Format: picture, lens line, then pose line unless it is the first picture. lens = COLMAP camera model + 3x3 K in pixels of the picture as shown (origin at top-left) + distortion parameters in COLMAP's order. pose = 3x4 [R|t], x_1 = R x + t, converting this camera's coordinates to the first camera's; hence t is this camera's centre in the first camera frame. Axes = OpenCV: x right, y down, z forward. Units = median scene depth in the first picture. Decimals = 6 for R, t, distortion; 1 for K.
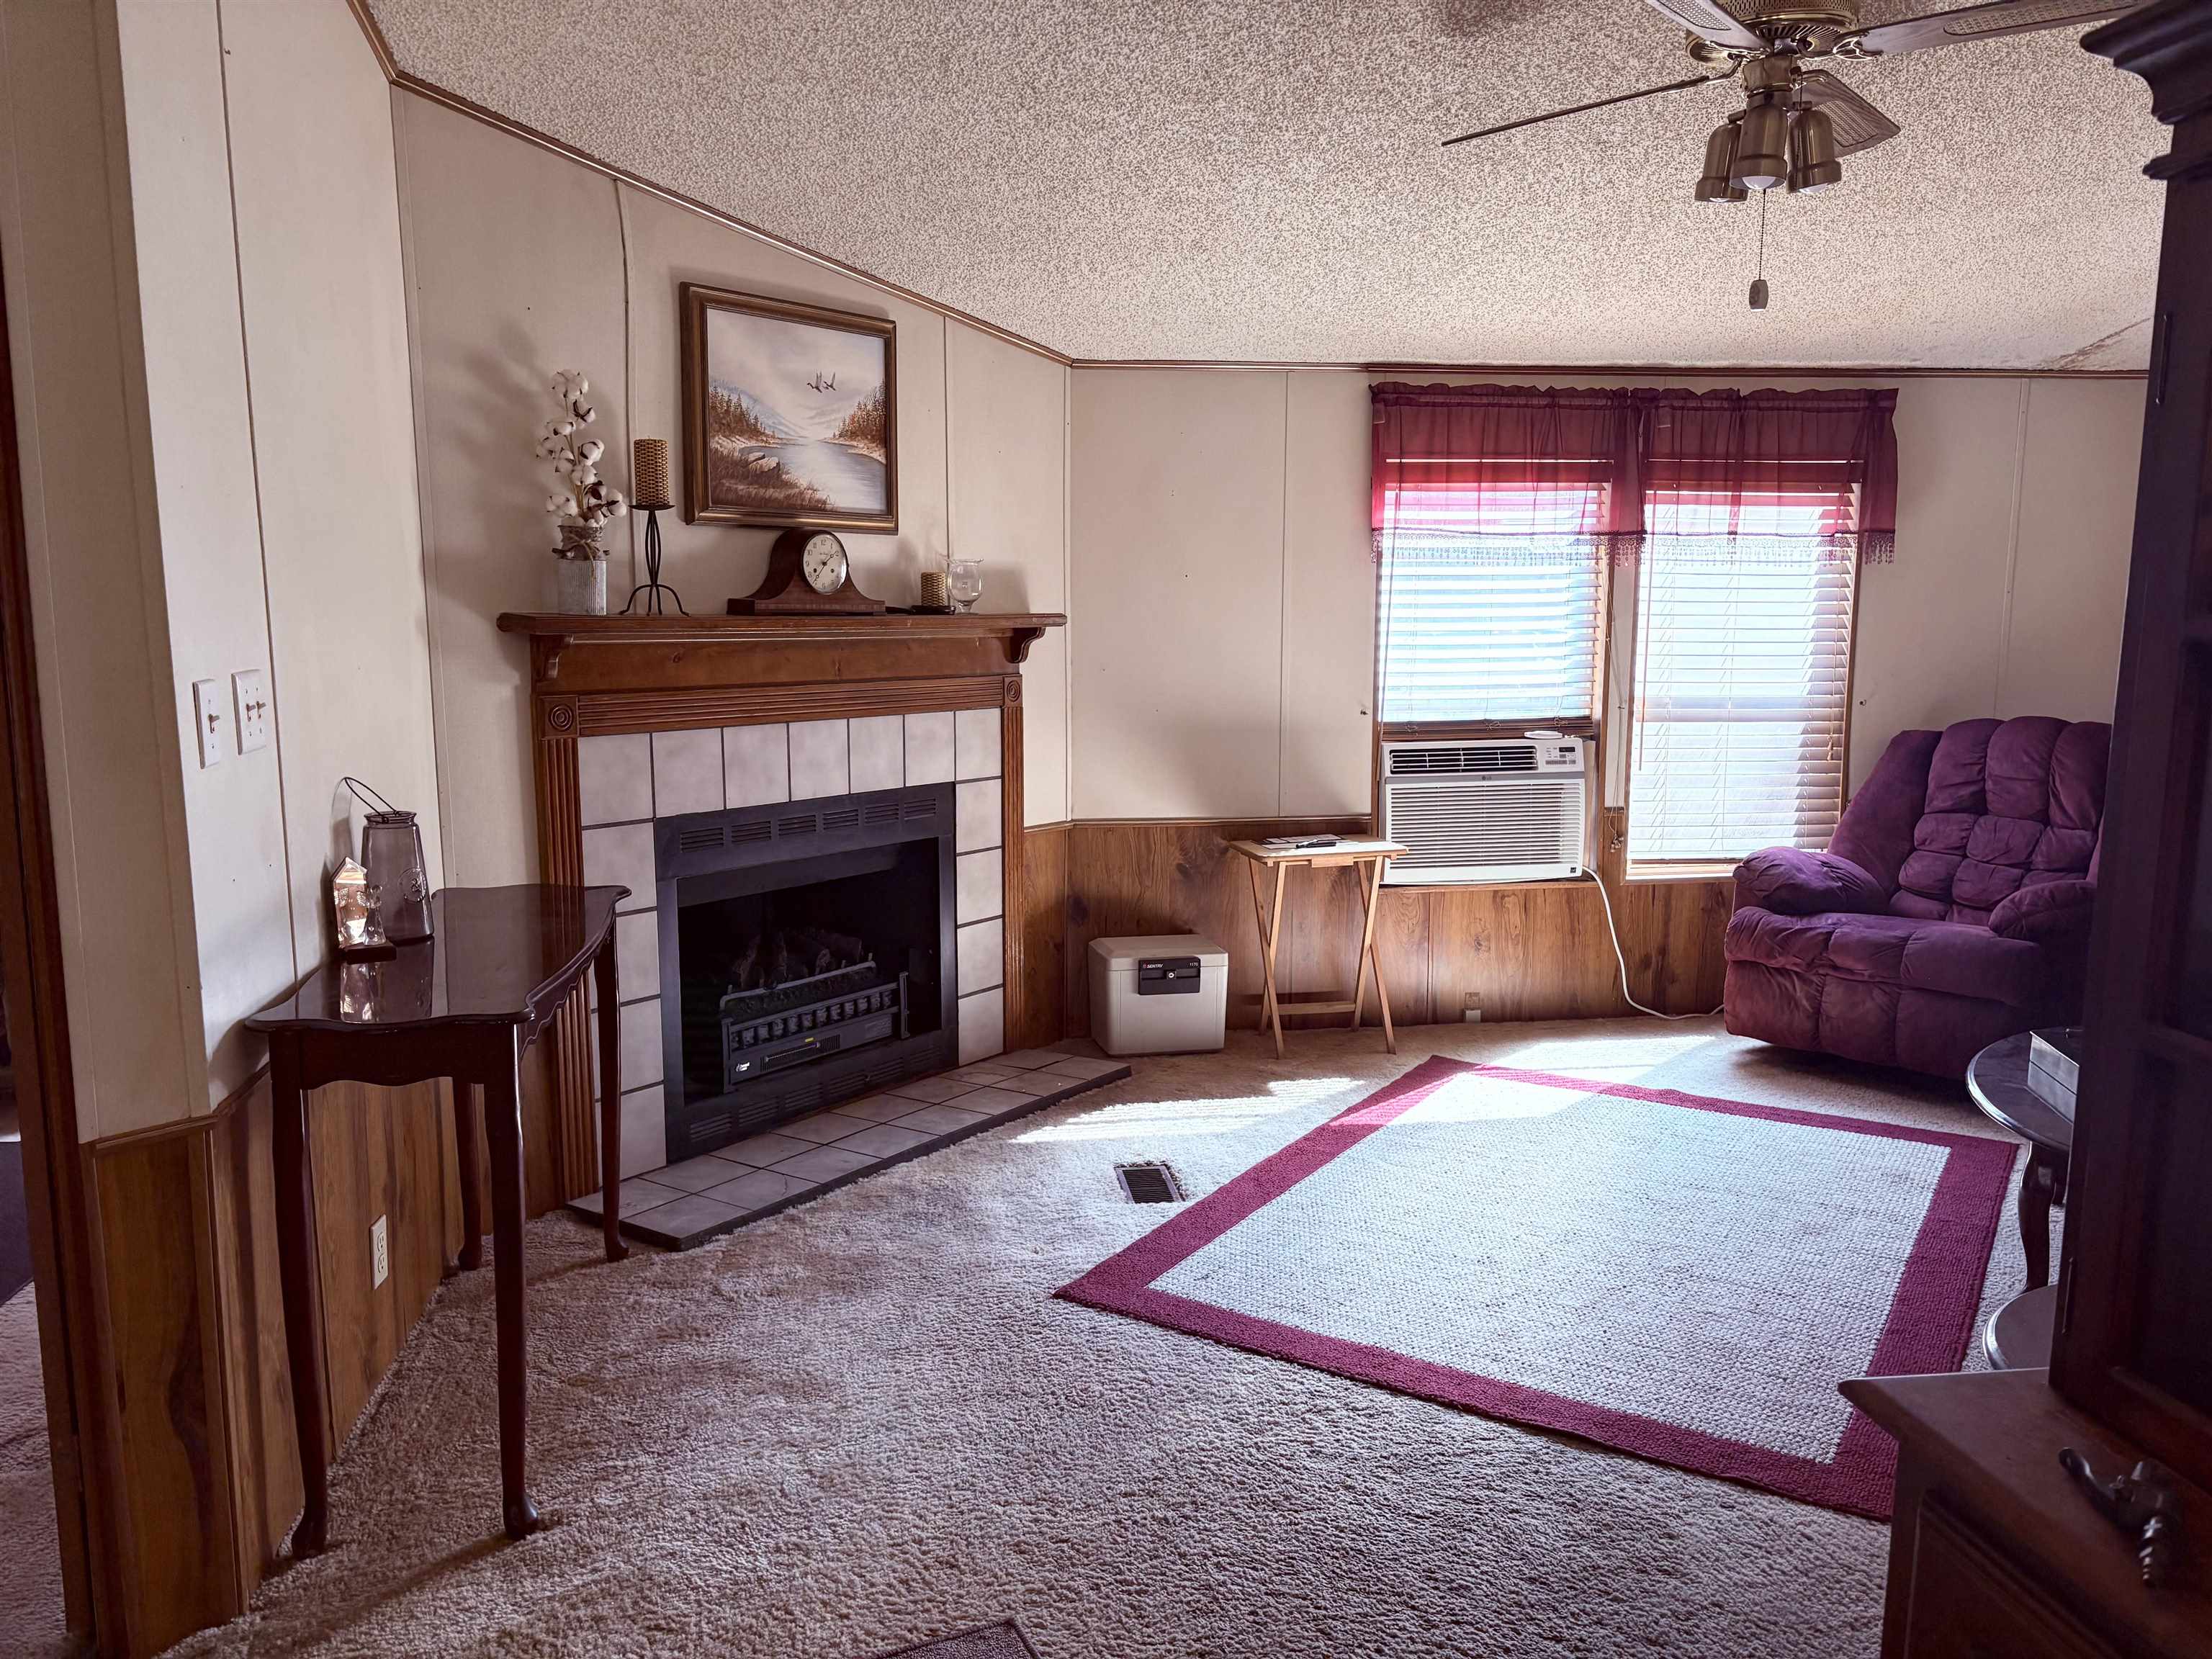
lens RADIAL K [[1689.3, 0, 1100.4], [0, 1689.3, 821.6], [0, 0, 1]] dist [0.141017, -0.203426]
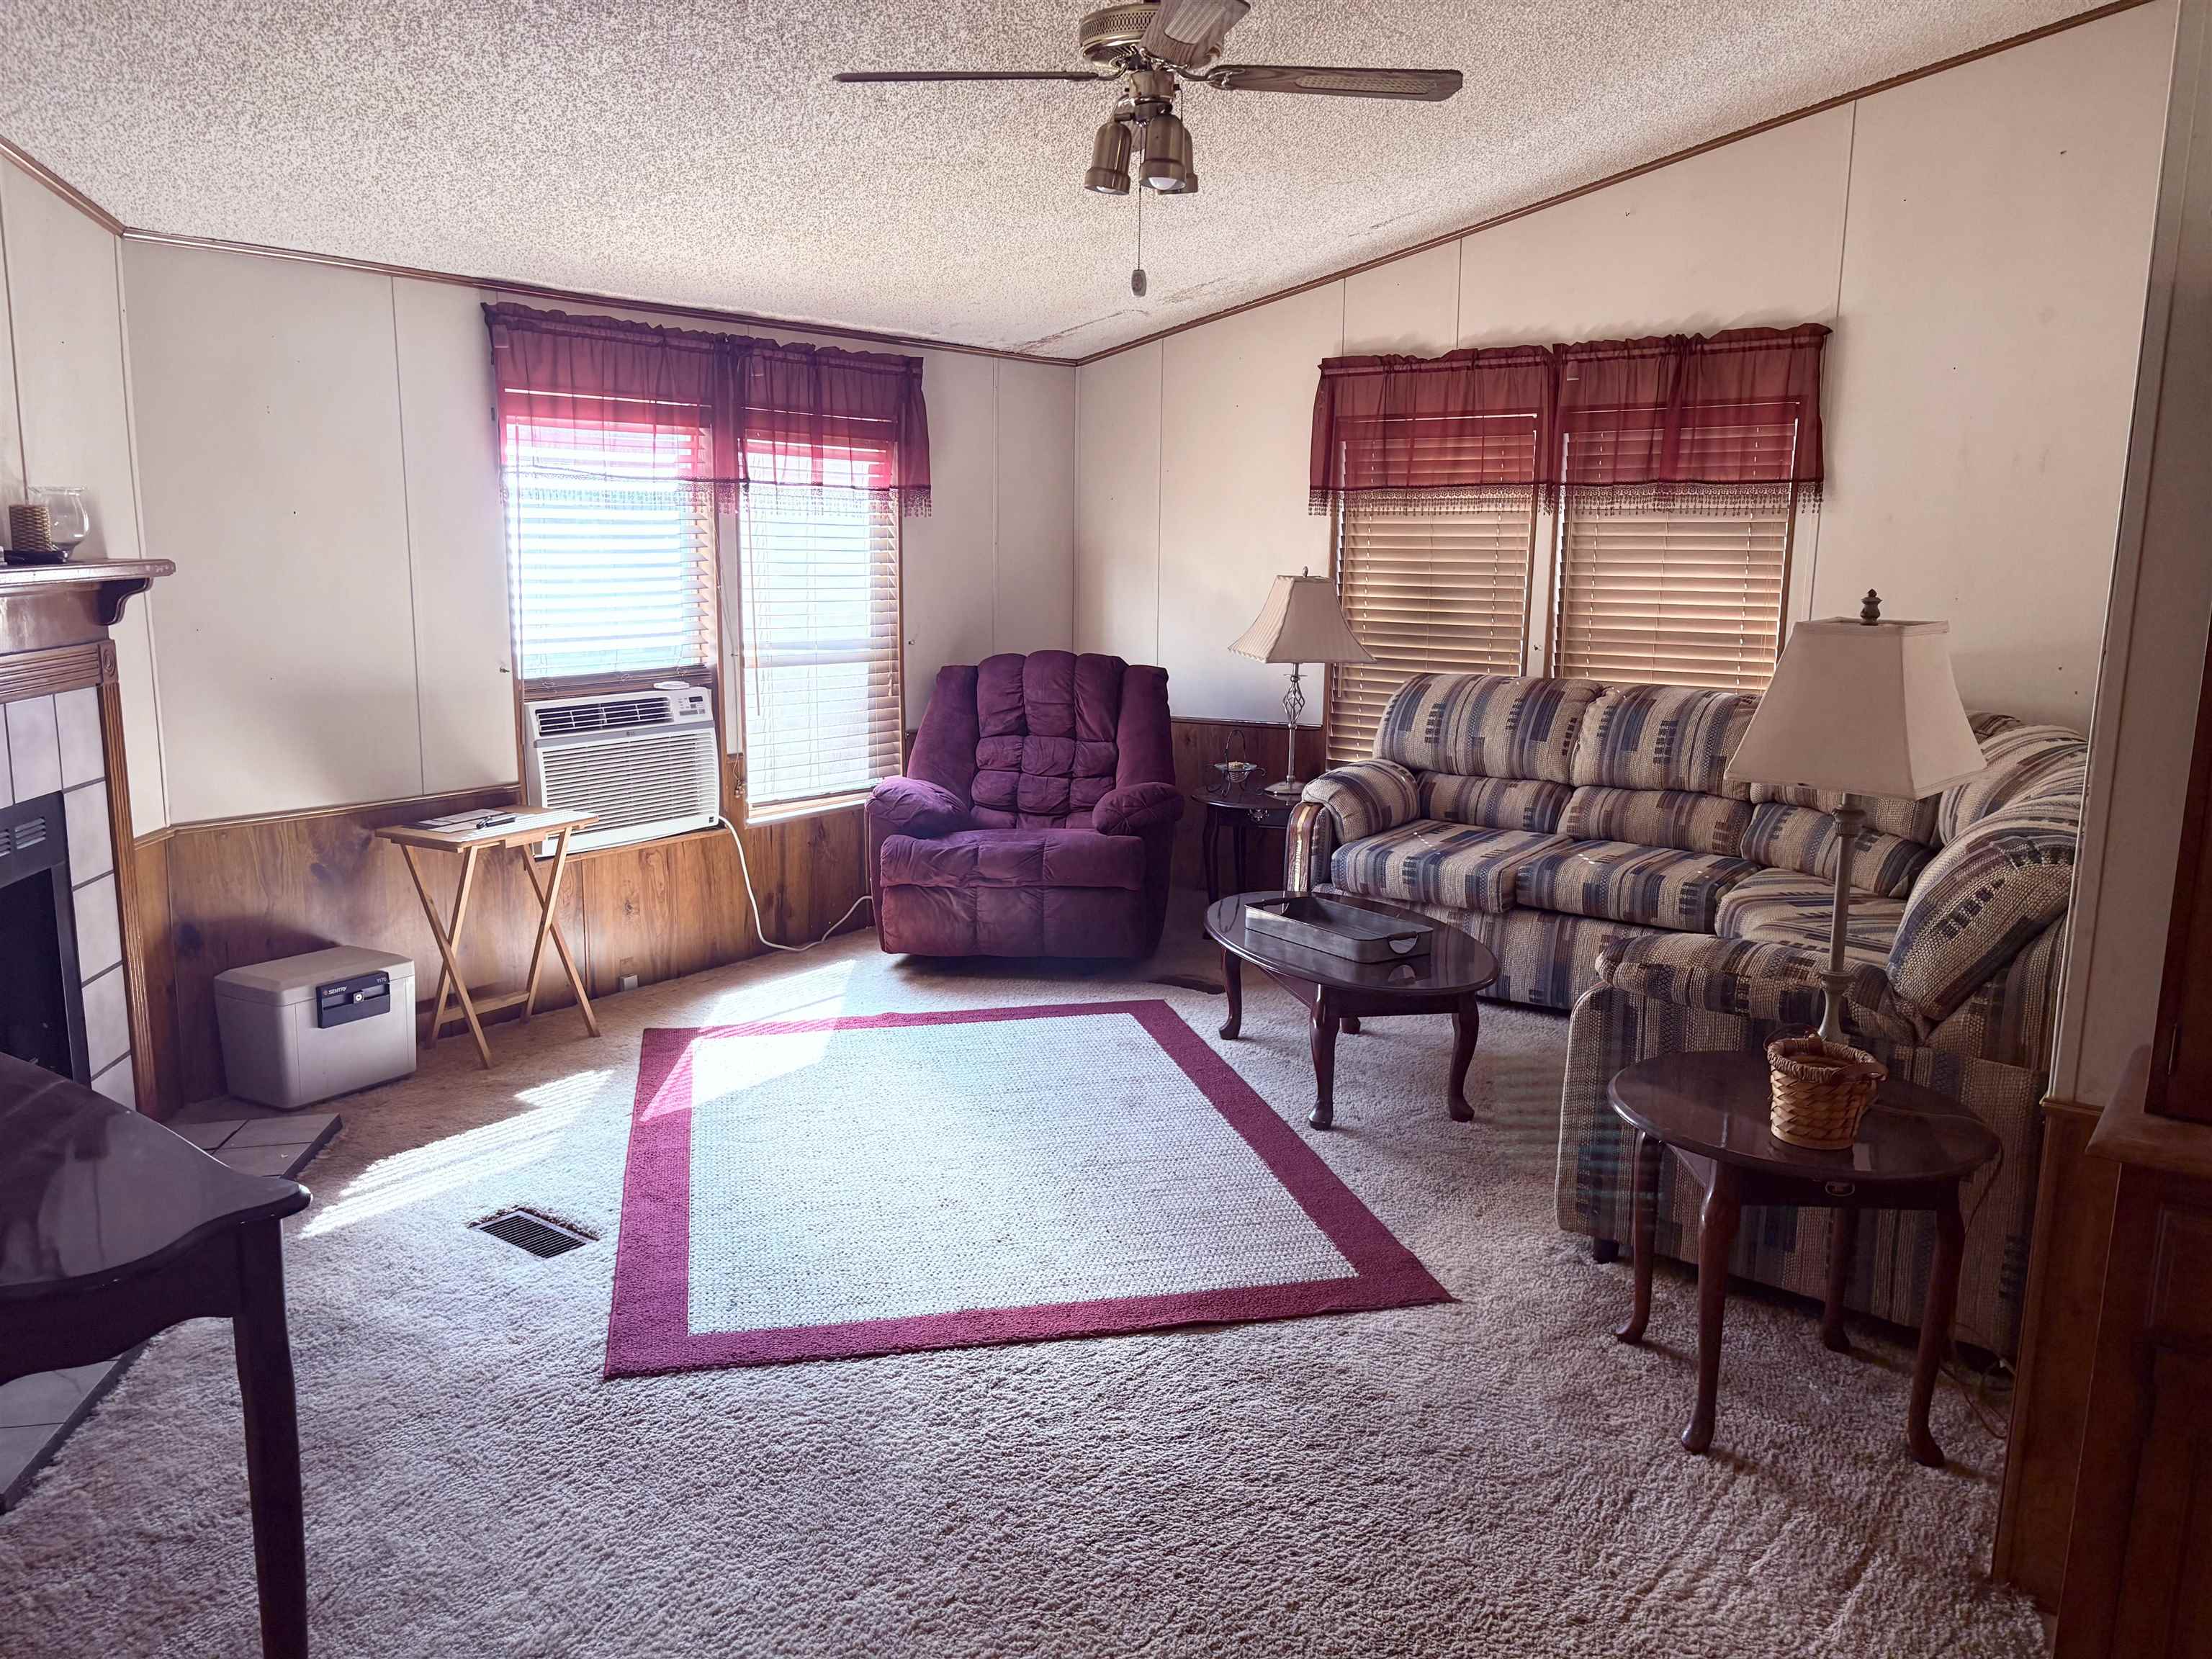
lens RADIAL K [[1689.3, 0, 1100.4], [0, 1689.3, 821.6], [0, 0, 1]] dist [0.141017, -0.203426]
pose [[0.720864, -0.109694, 0.684341, -0.255609], [0.082279, 0.993958, 0.072654, -0.025615], [-0.688175, 0.003933, 0.725534, 0.128915]]
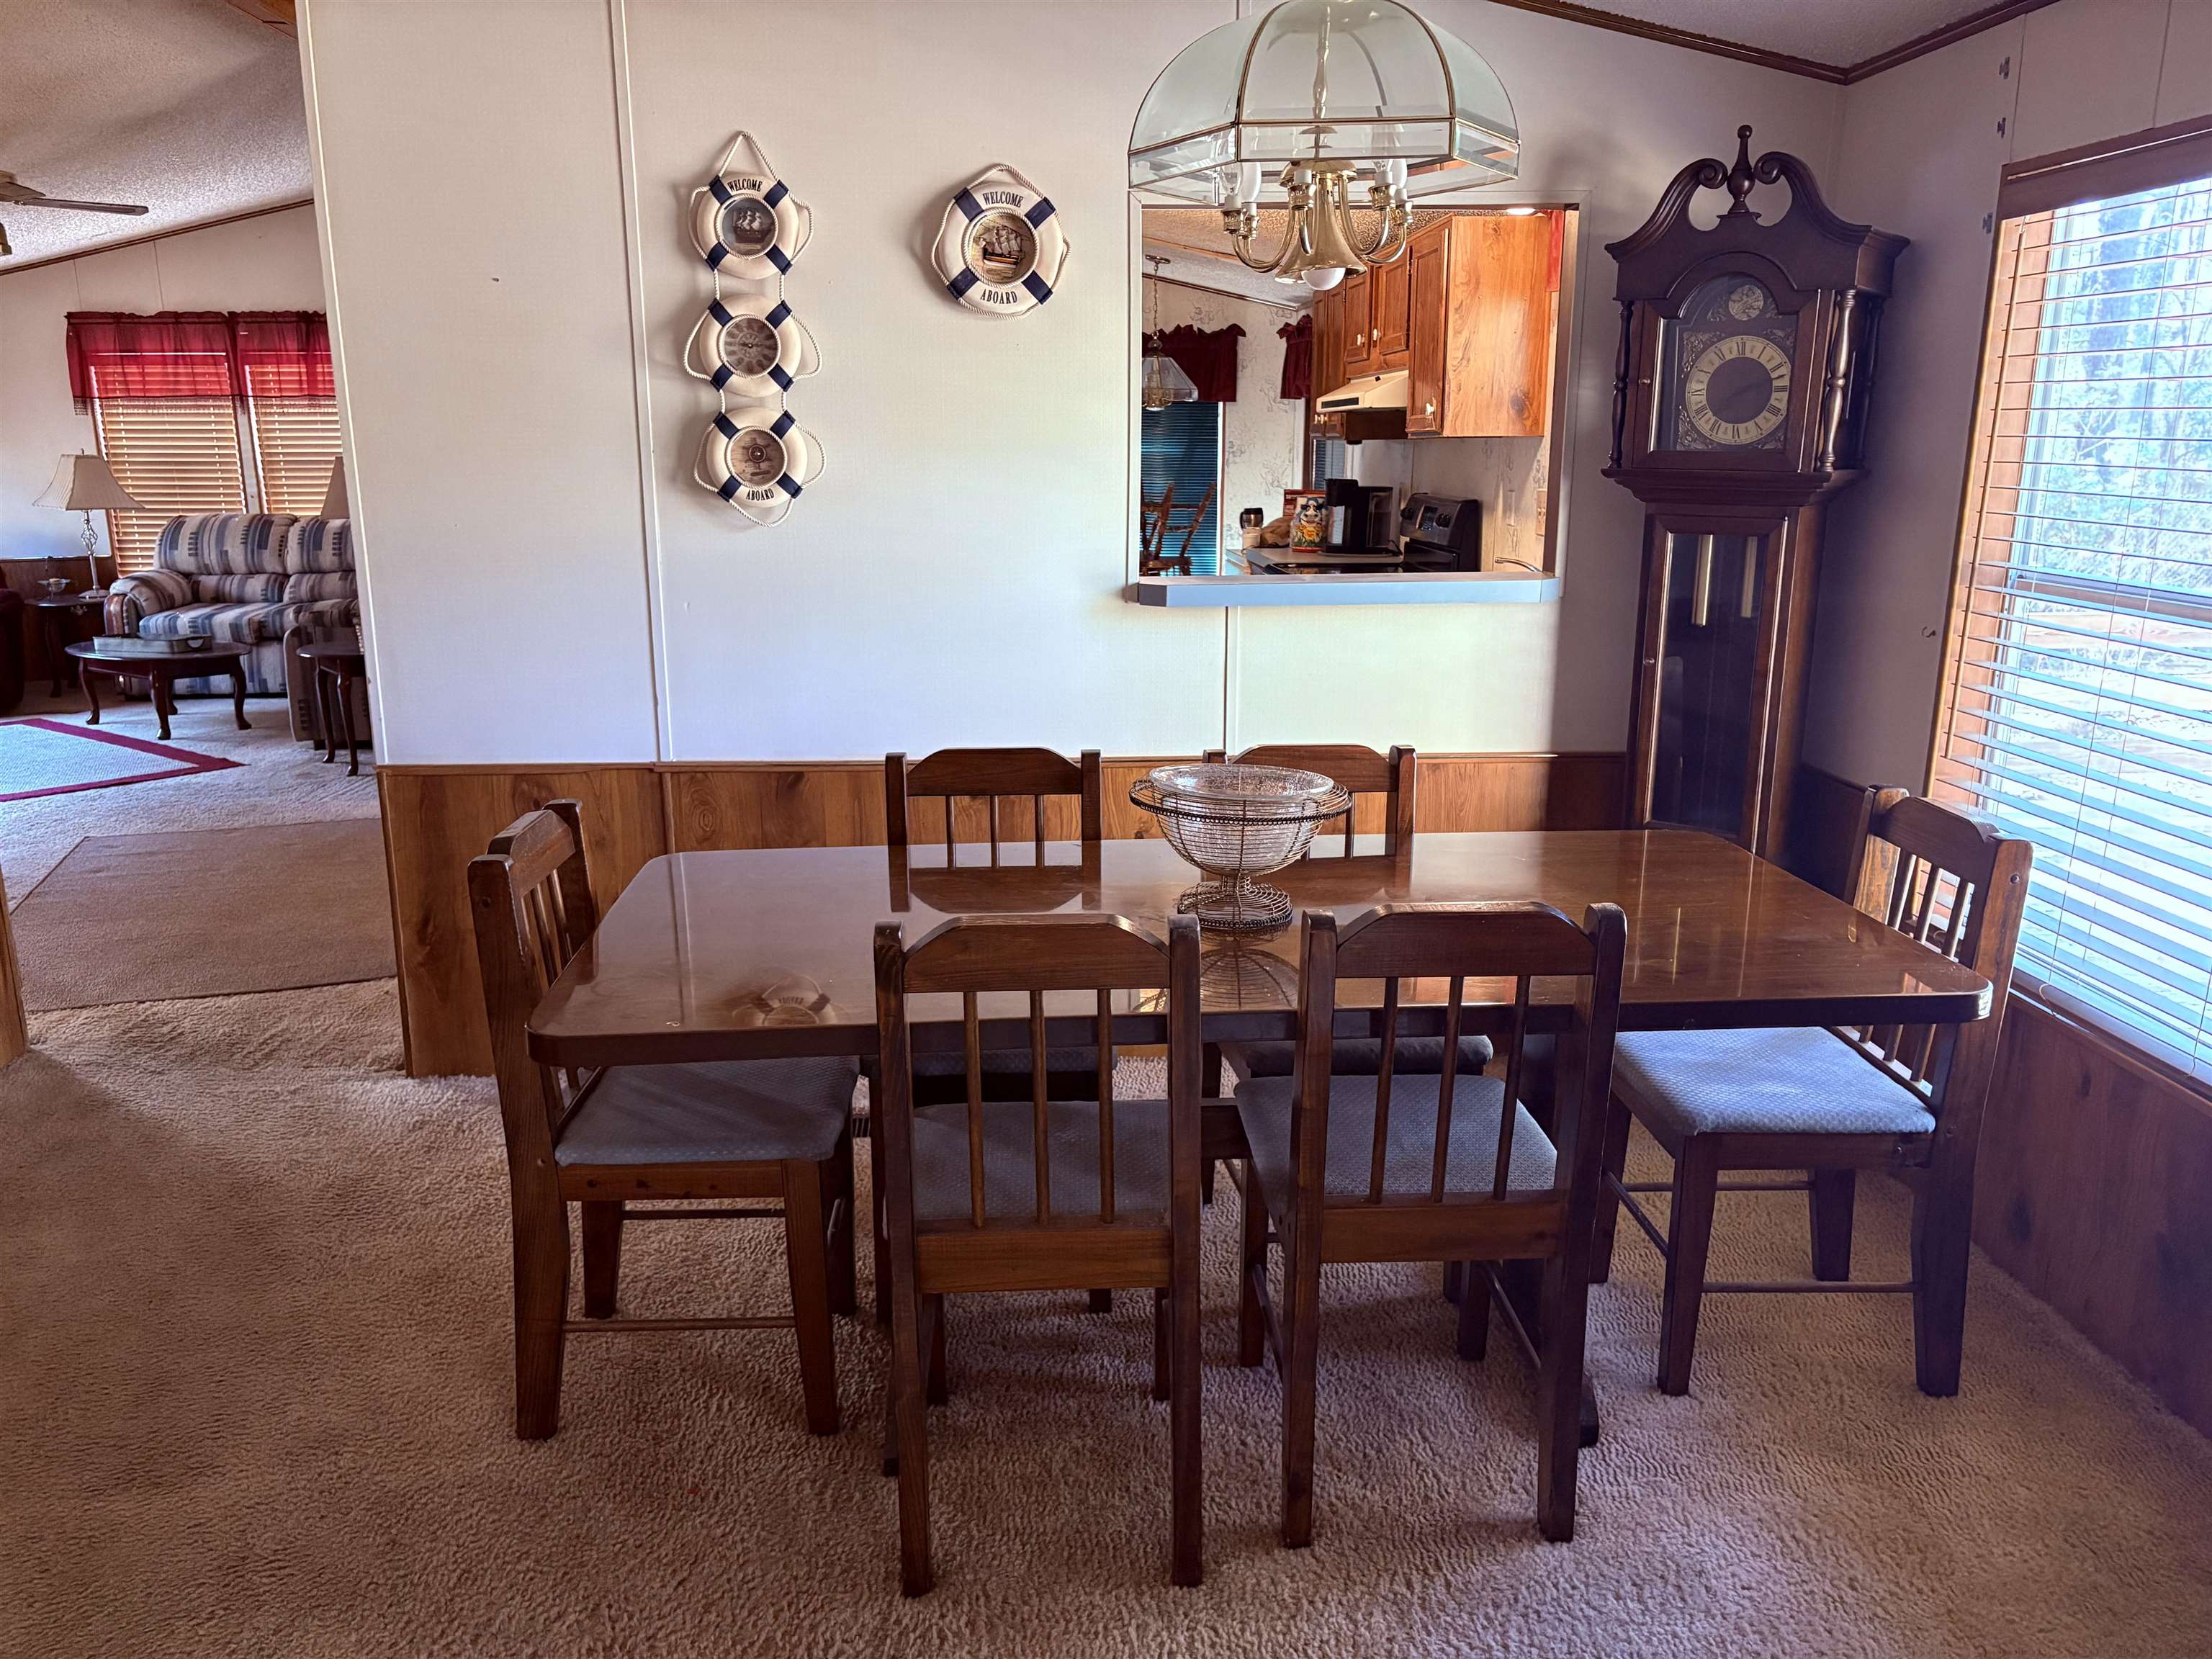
lens RADIAL K [[1634.5, 0, 1110.0], [0, 1634.5, 845.5], [0, 0, 1]] dist [0.003454, 0.000587]
pose [[0.101215, -0.240259, 0.965418, -0.968477], [0.136079, 0.964624, 0.225795, 0.055316], [-0.985514, 0.108519, 0.130328, -0.354480]]
